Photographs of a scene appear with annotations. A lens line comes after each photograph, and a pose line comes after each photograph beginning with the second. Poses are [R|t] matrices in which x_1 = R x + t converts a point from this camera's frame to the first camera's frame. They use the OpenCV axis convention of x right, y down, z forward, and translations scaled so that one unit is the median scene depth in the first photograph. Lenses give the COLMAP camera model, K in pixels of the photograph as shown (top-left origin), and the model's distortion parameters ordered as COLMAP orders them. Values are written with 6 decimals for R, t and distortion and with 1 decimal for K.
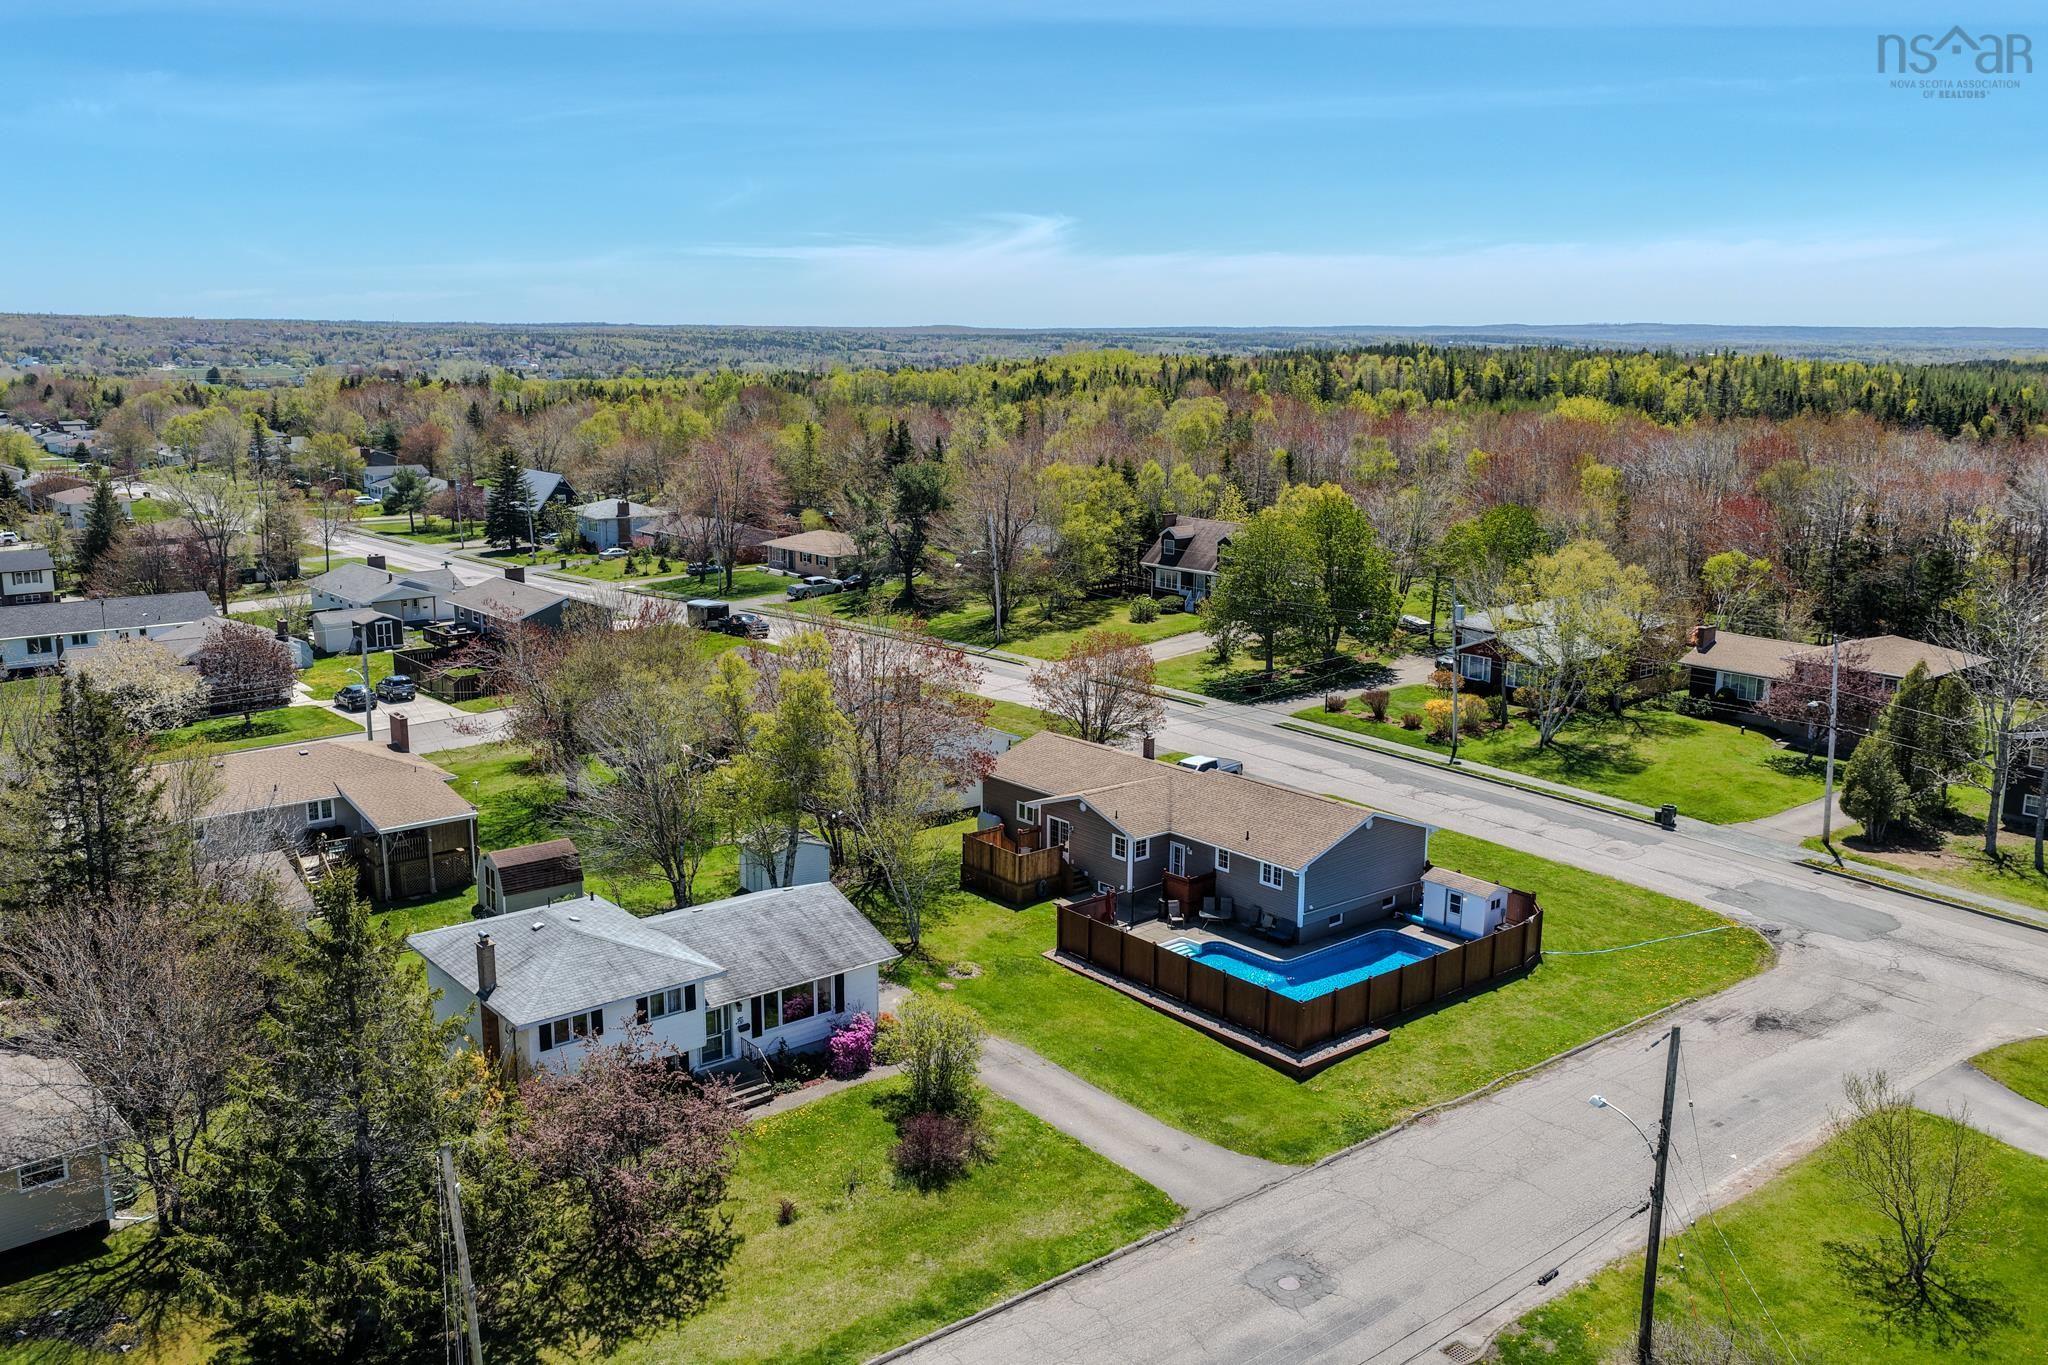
lens RADIAL K [[1680.3, 0, 1024.0], [0, 1680.3, 682.5], [0, 0, 1]] dist [-0.008597, 0.008581]
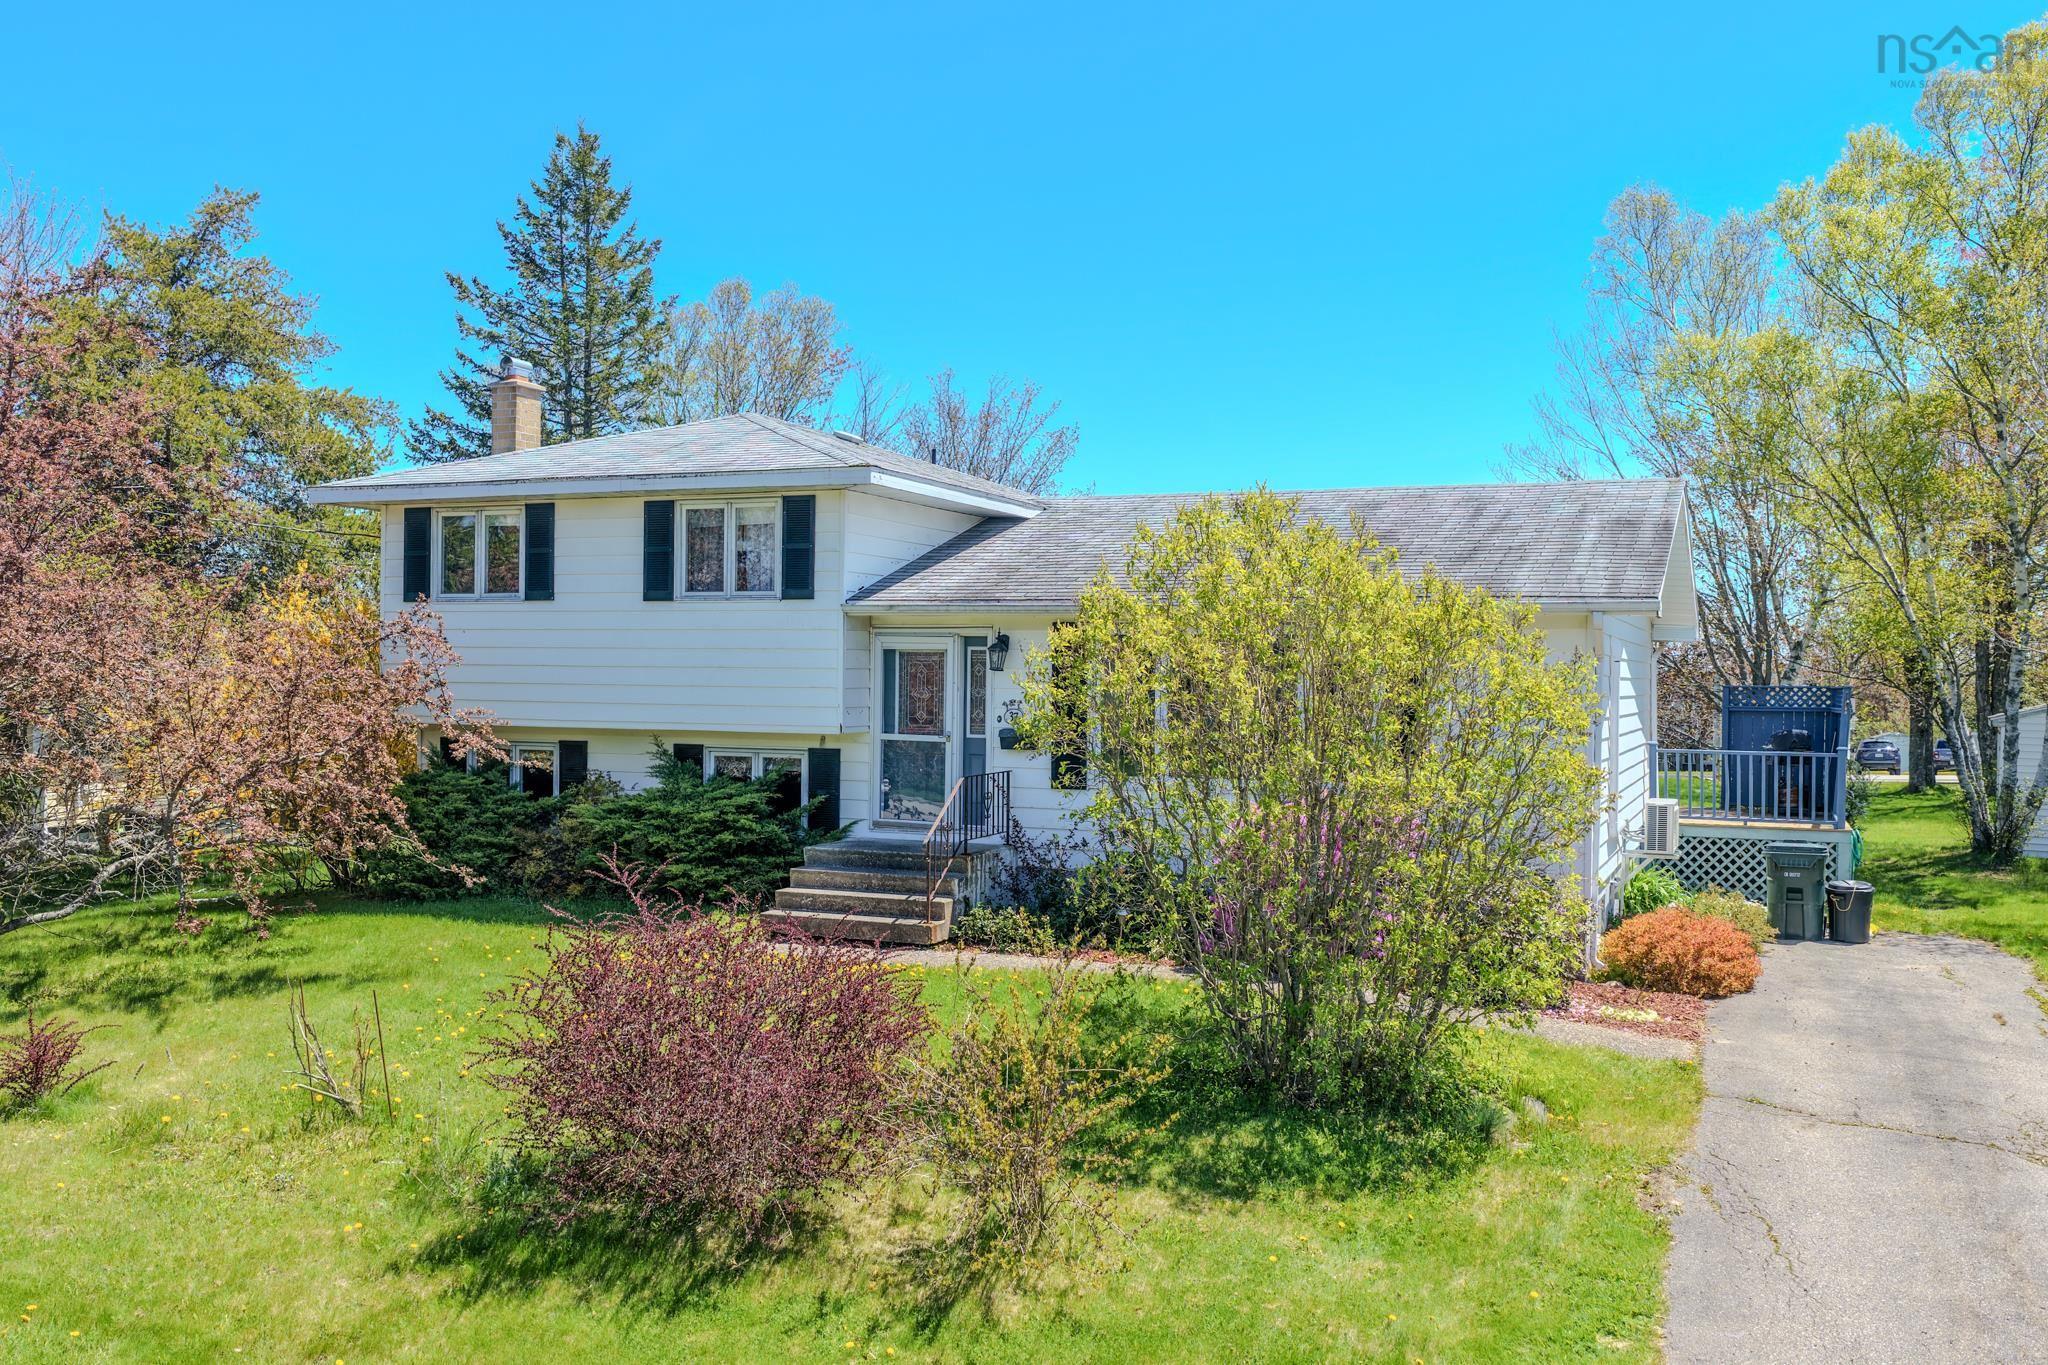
lens RADIAL K [[1759.1, 0, 1031.6], [0, 1759.1, 685.9], [0, 0, 1]] dist [-0.006954, 0.018374]
pose [[0.469049, 0.005889, -0.883153, 0.108131], [-0.189222, 0.977427, -0.093979, 0.220454], [0.862663, 0.211193, 0.459575, 0.837781]]
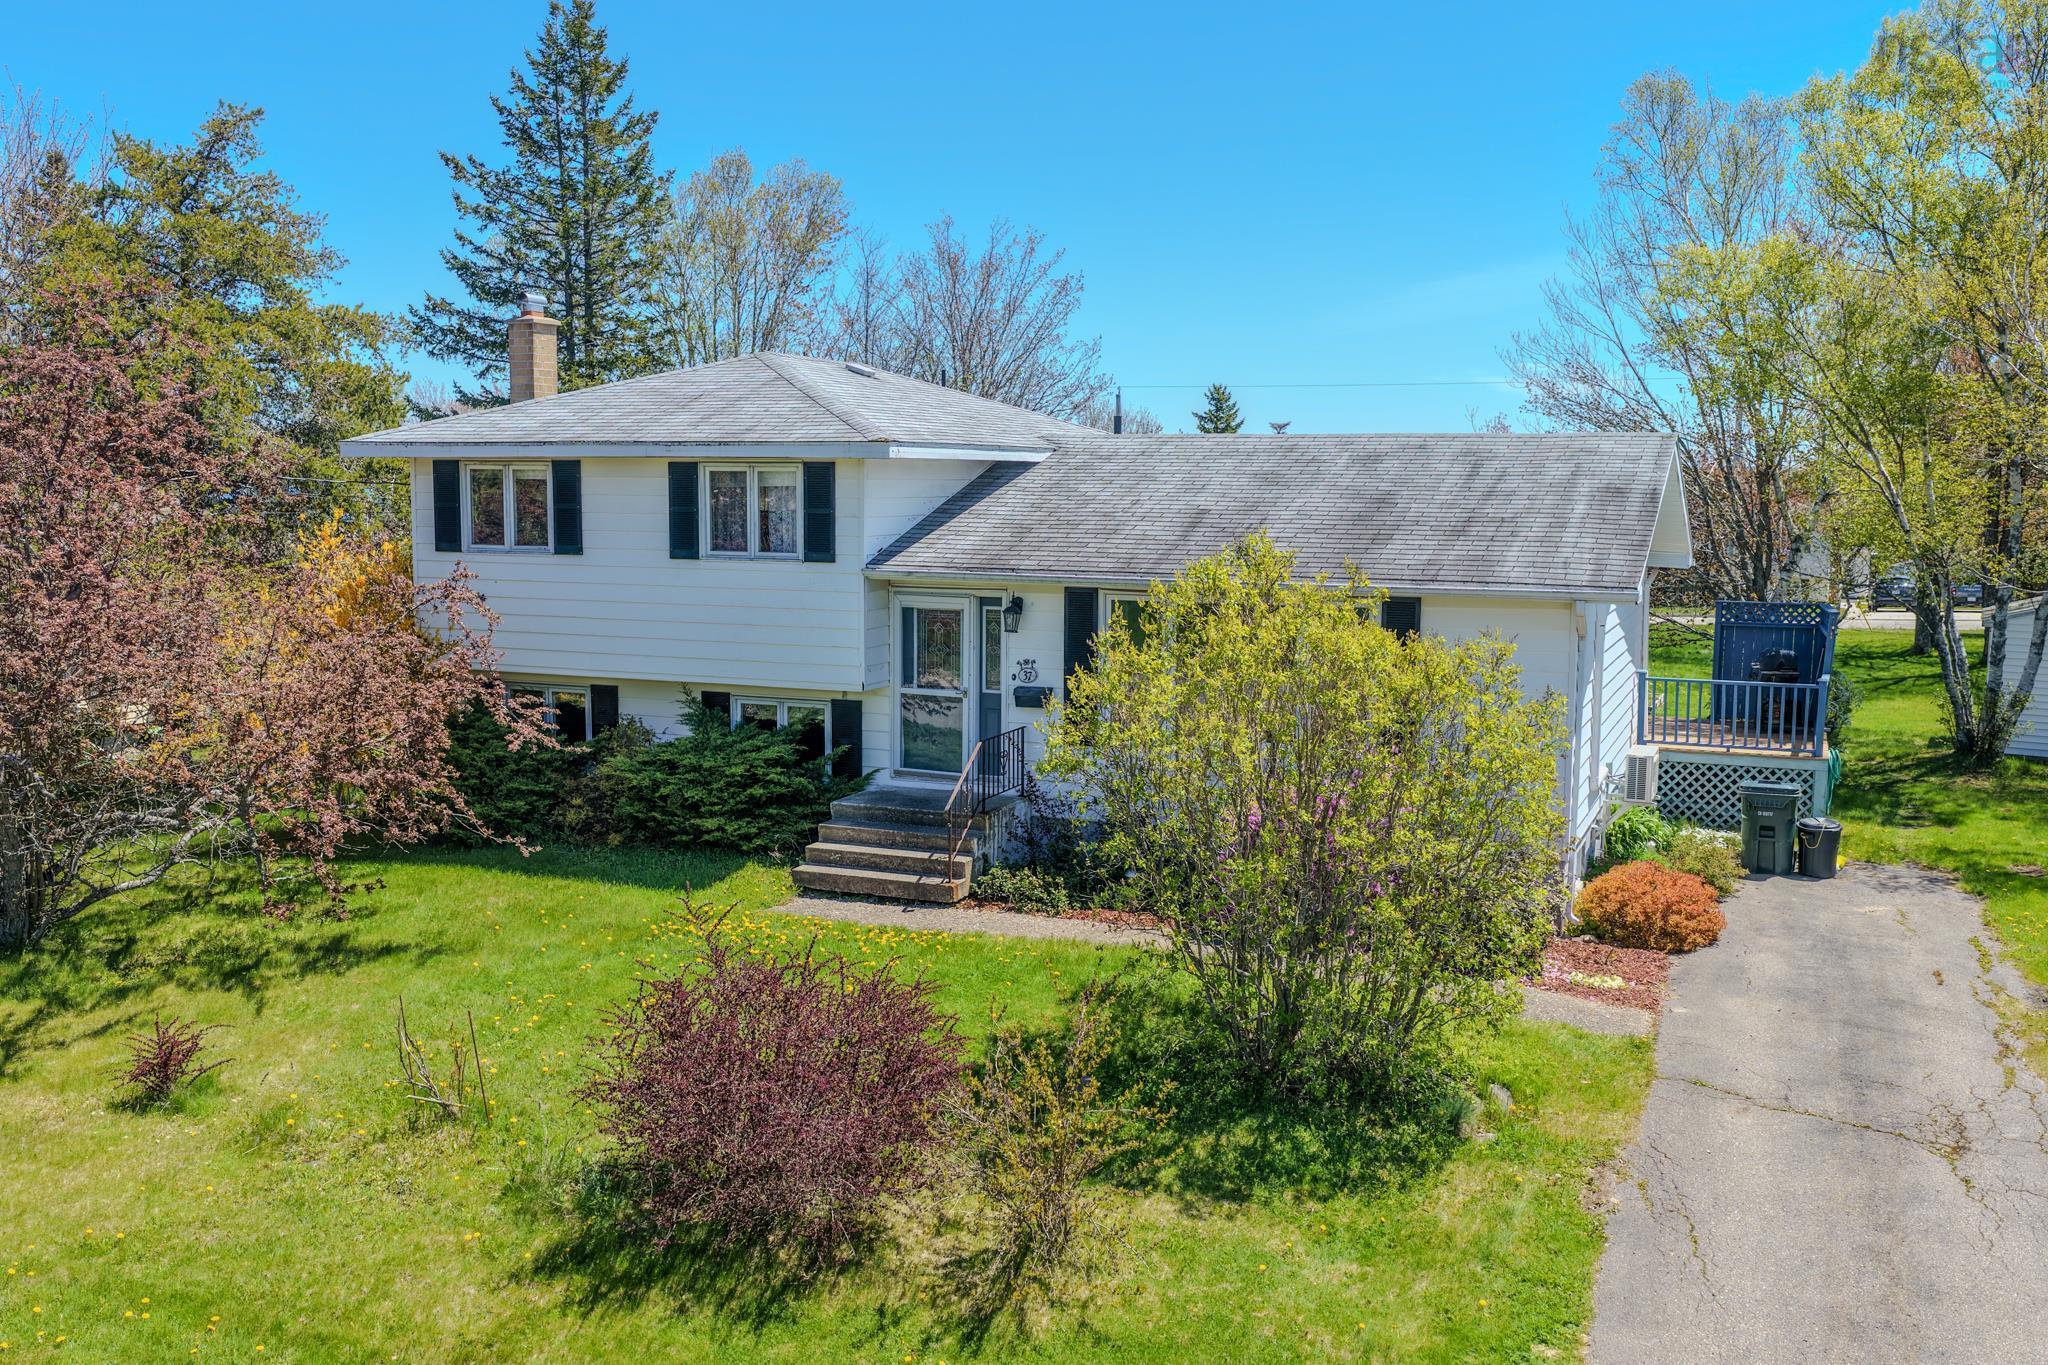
lens RADIAL K [[1819.8, 0, 1031.6], [0, 1819.8, 681.6], [0, 0, 1]] dist [-0.012087, 0.022653]
pose [[0.468780, 0.097736, -0.877891, 0.128869], [-0.184805, 0.982717, 0.010723, 0.194793], [0.863766, 0.157212, 0.478740, 0.818396]]
